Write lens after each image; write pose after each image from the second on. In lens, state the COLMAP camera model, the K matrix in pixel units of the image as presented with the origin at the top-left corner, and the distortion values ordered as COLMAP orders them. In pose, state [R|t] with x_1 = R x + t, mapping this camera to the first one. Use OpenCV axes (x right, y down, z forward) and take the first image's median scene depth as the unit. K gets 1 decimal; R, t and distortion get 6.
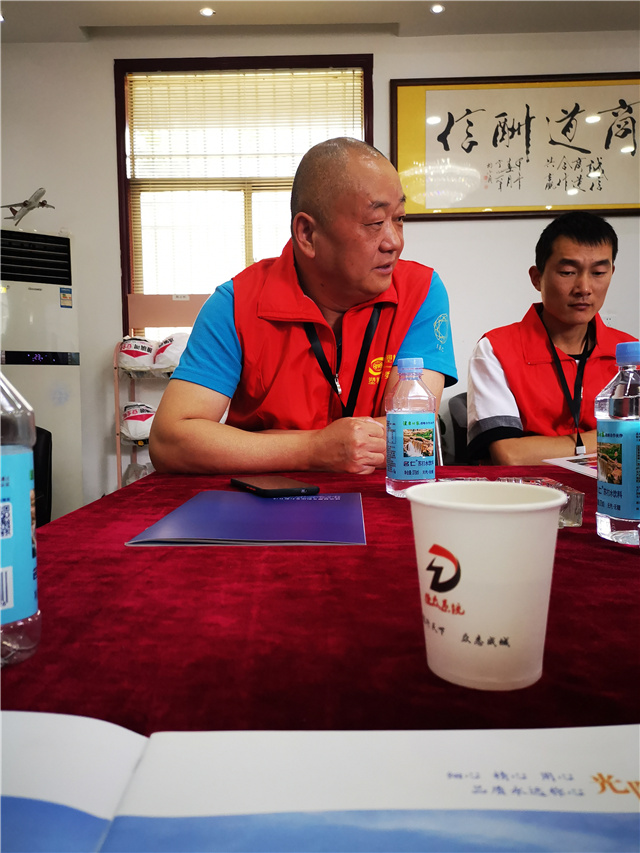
lens RADIAL K [[656.7, 0, 320.3], [0, 656.7, 426.8], [0, 0, 1]] dist [0.037393, -0.017501]
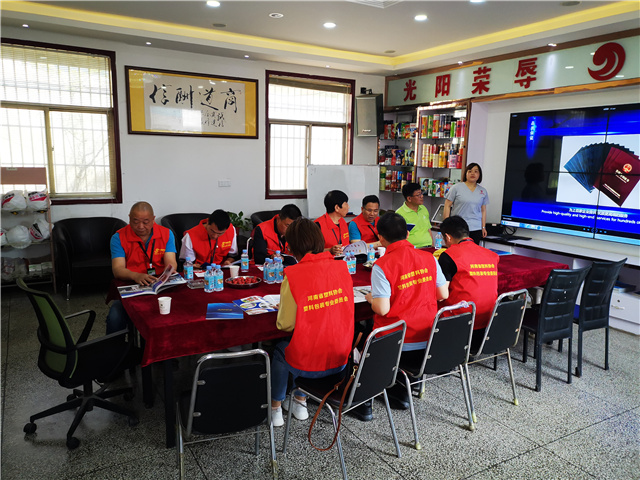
lens RADIAL K [[492.8, 0, 320.7], [0, 492.8, 241.9], [0, 0, 1]] dist [0.037393, -0.017501]
pose [[0.855428, -0.060665, 0.514356, -0.204442], [-0.007549, 0.991550, 0.129502, -0.181800], [-0.517867, -0.114663, 0.847742, -0.704624]]
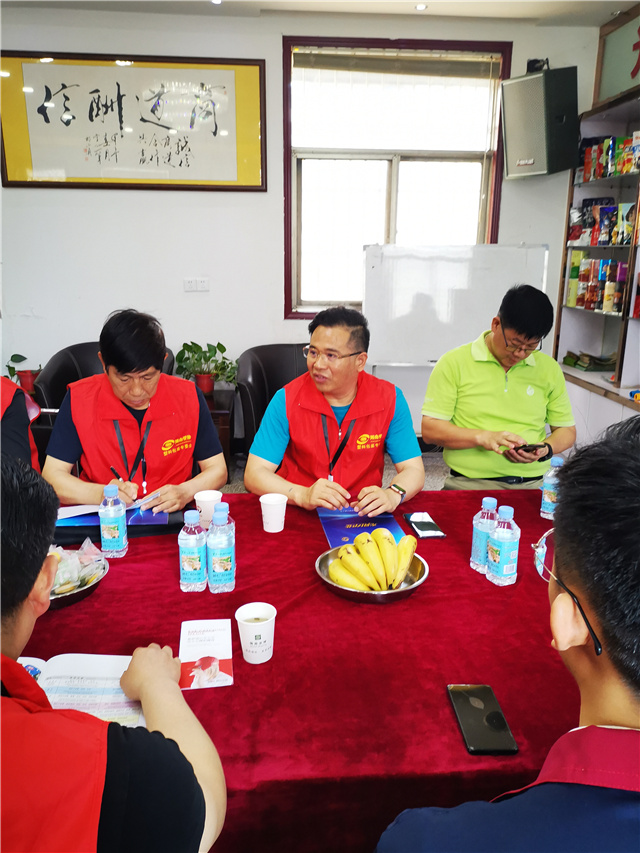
lens RADIAL K [[656.7, 0, 314.2], [0, 656.7, 426.8], [0, 0, 1]] dist [0.037393, -0.017501]
pose [[0.996470, -0.001004, 0.083943, 0.545384], [-0.016674, 0.977639, 0.209627, -0.159632], [-0.082276, -0.210287, 0.974172, -0.233584]]
